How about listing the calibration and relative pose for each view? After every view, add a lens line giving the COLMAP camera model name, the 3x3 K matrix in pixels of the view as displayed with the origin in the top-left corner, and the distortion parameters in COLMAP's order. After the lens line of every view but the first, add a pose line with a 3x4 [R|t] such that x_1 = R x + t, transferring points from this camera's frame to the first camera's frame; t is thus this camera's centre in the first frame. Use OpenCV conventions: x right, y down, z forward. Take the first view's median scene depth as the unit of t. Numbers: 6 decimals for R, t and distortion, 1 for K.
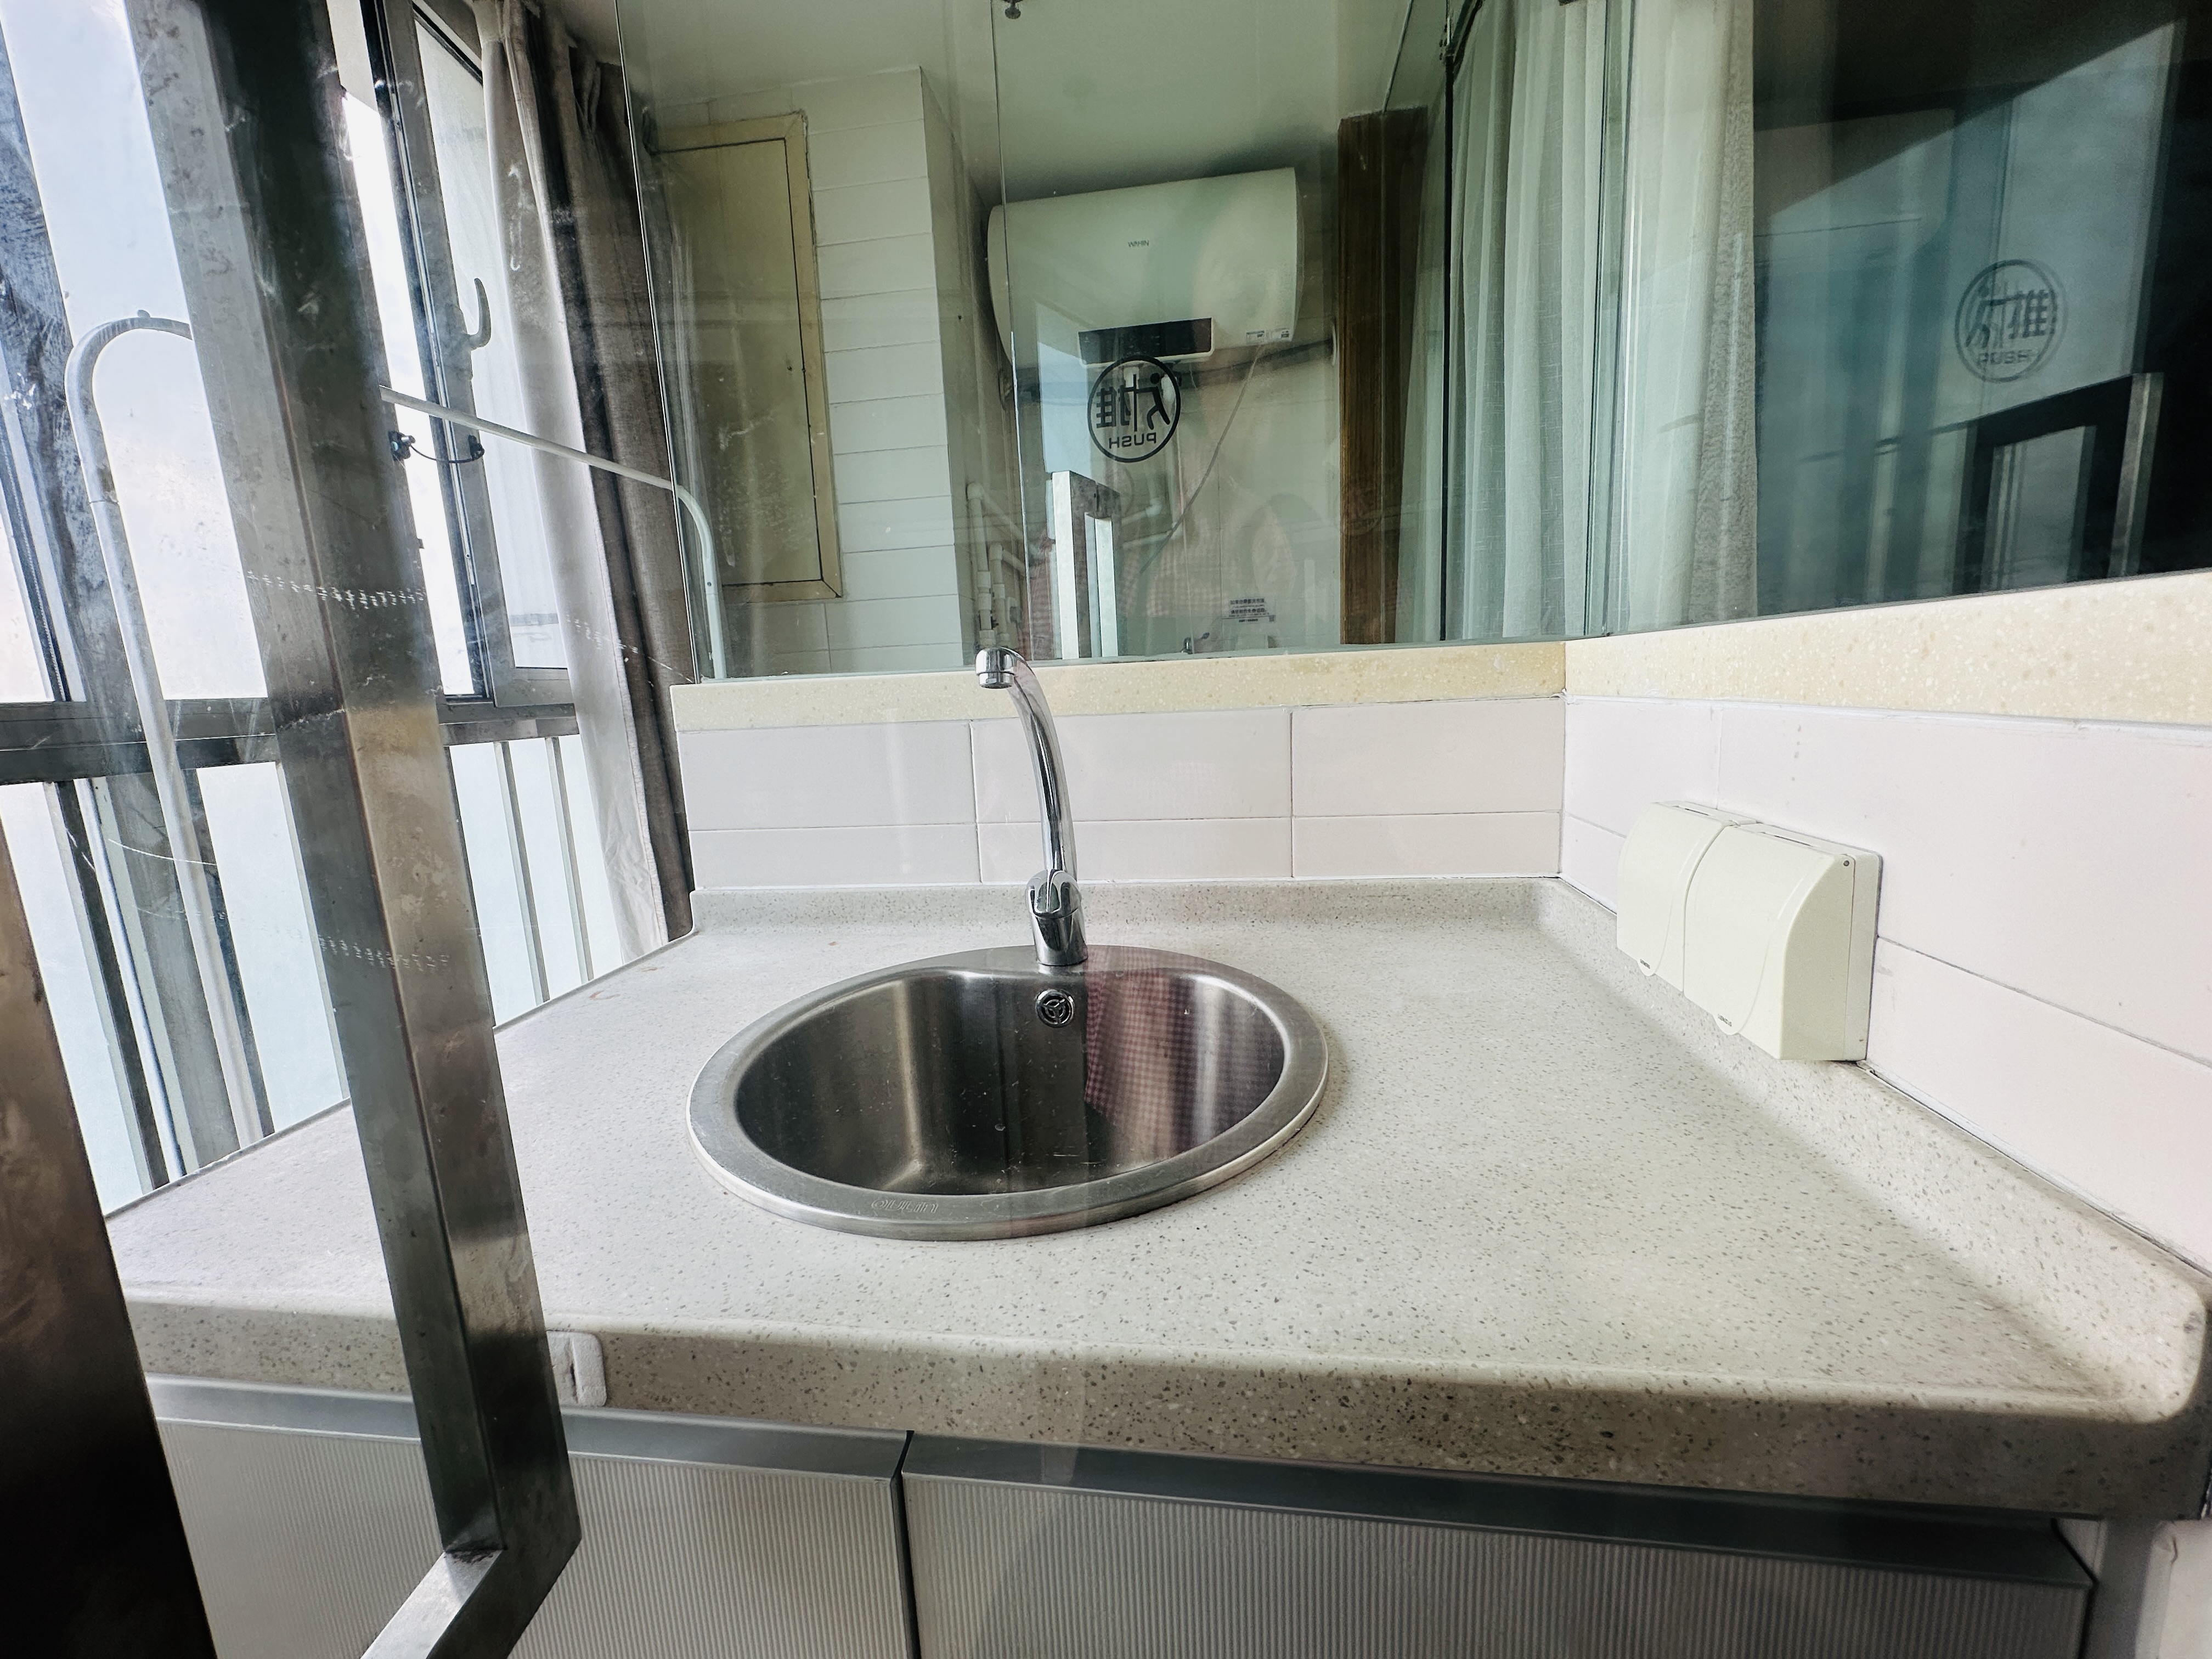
lens RADIAL K [[901.4, 0, 1097.2], [0, 901.4, 830.5], [0, 0, 1]] dist [-0.000886, -0.000001]
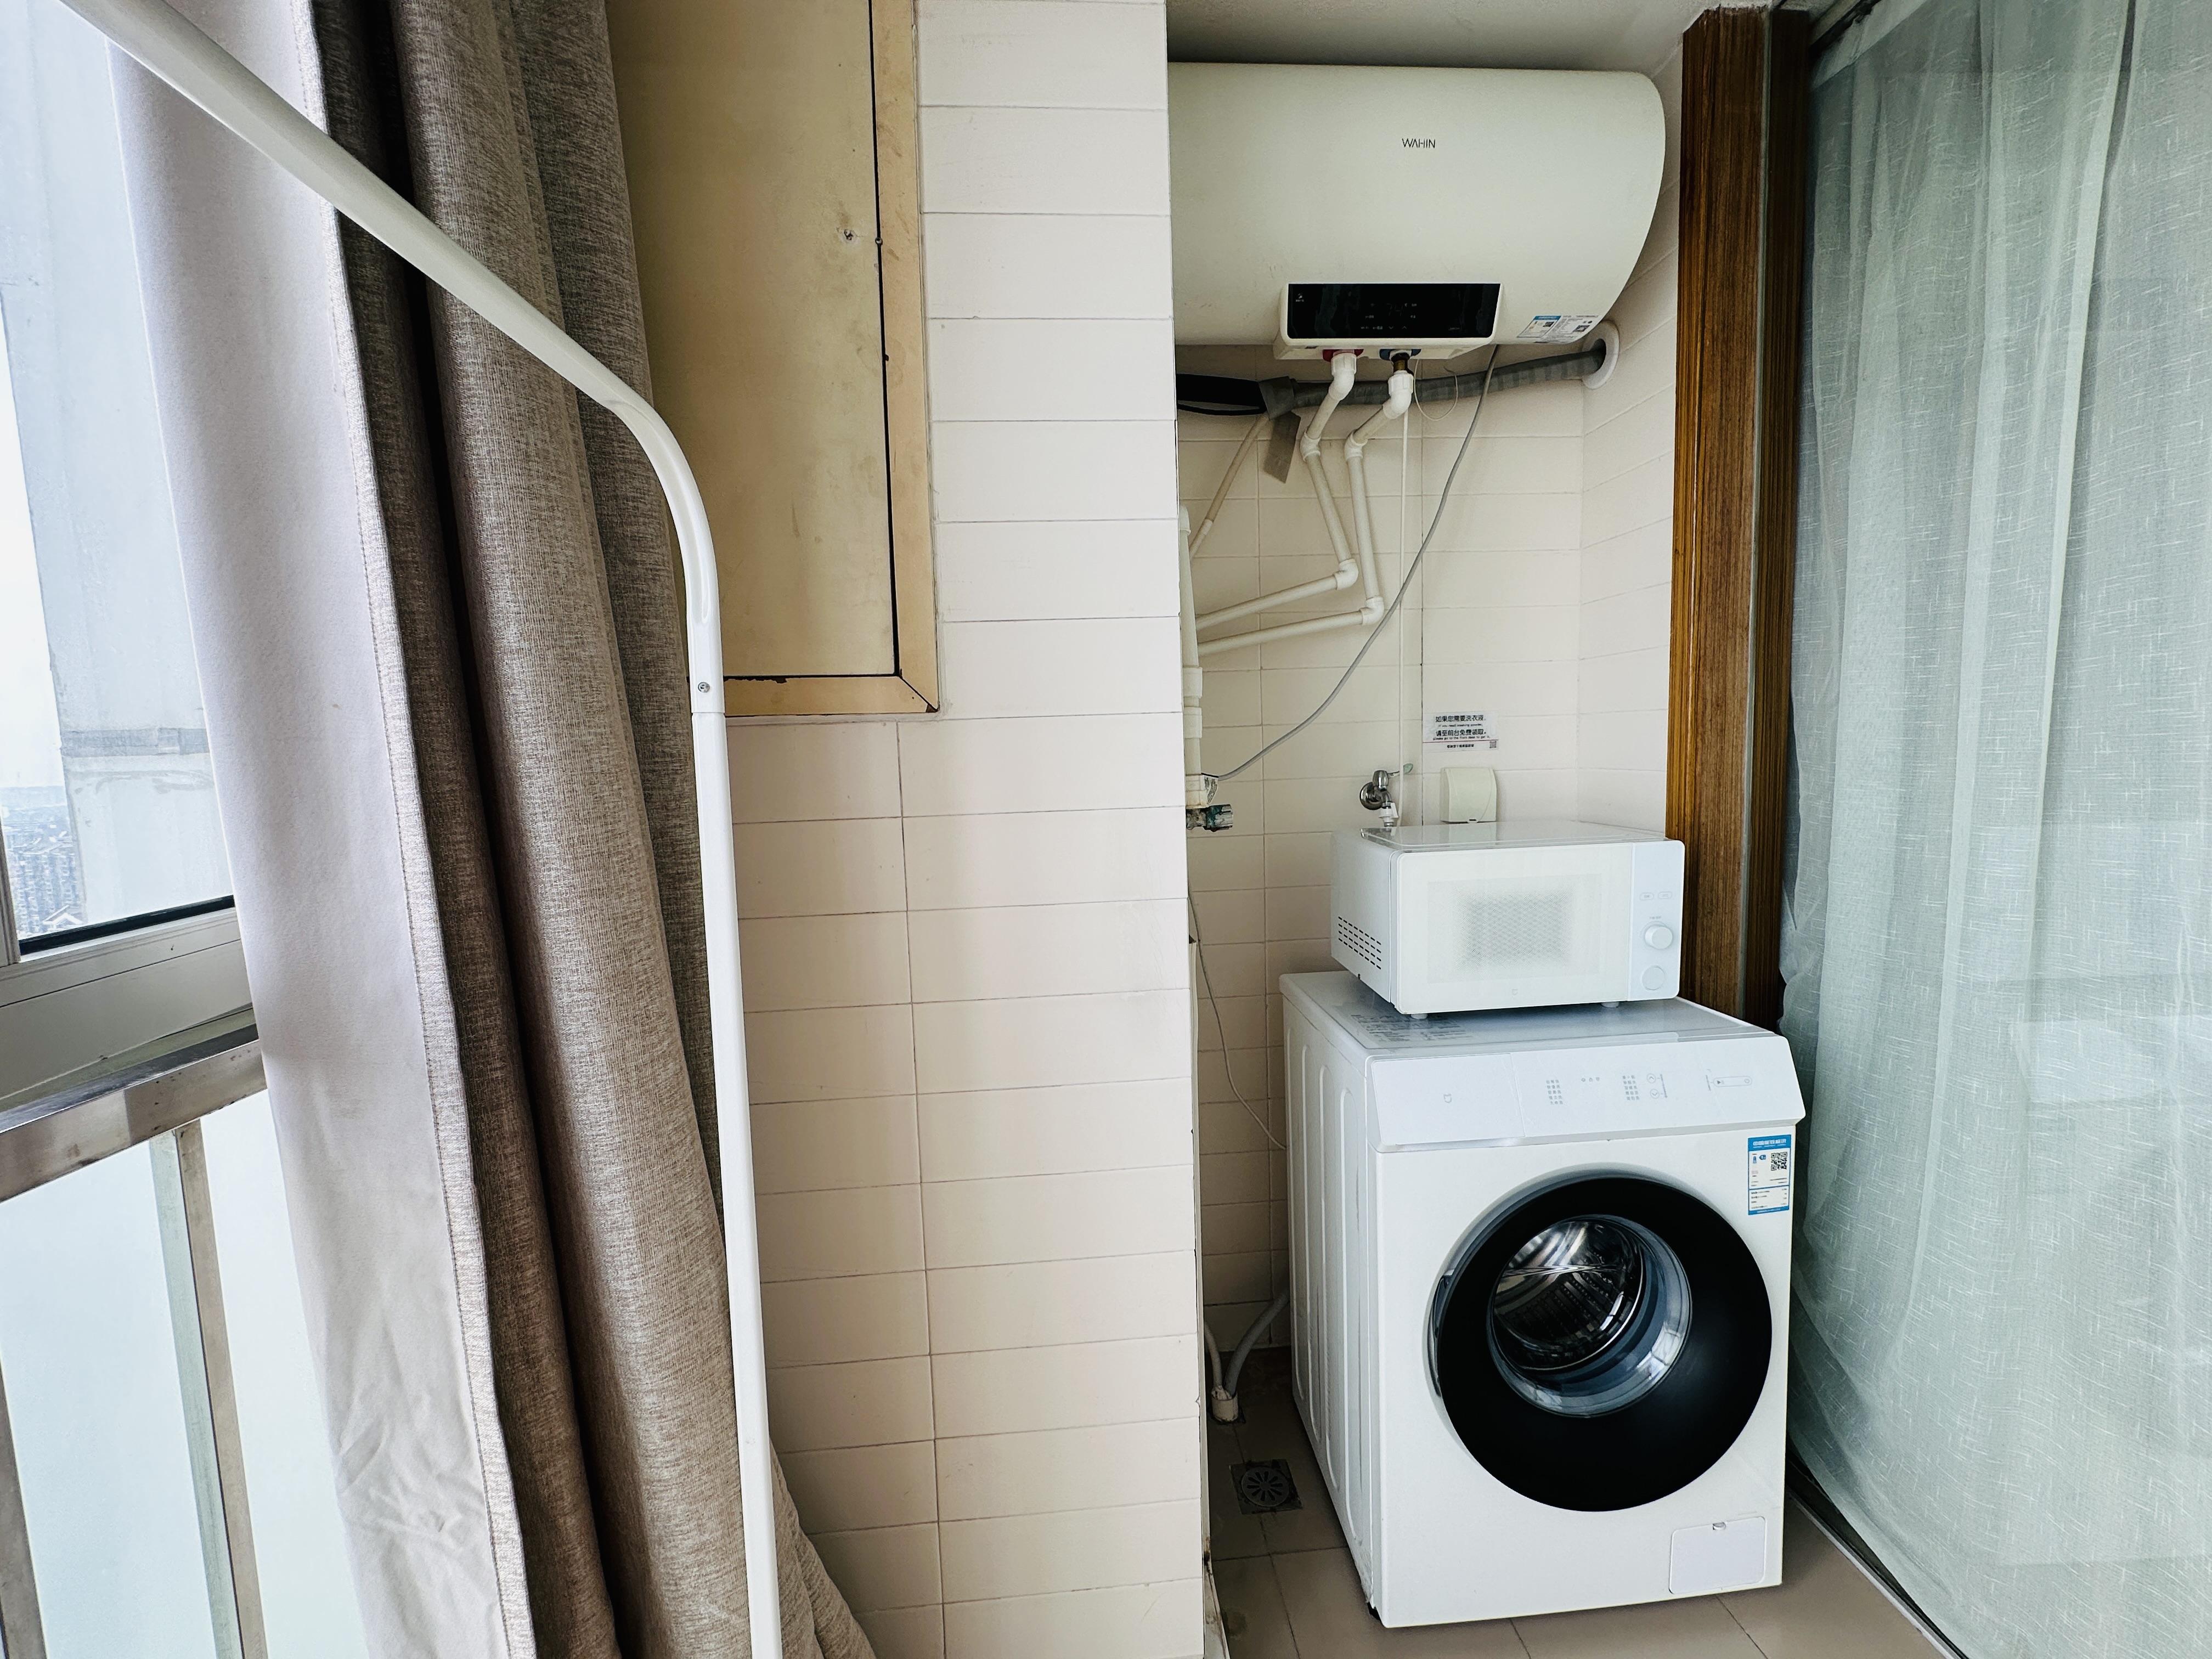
lens RADIAL K [[879.2, 0, 1106.0], [0, 879.2, 829.5], [0, 0, 1]] dist [-0.000217, 0.000257]
pose [[0.979511, 0.000602, 0.201390, -0.332328], [0.016630, 0.996339, -0.083863, -0.174240], [-0.200703, 0.085494, 0.975915, 0.602070]]
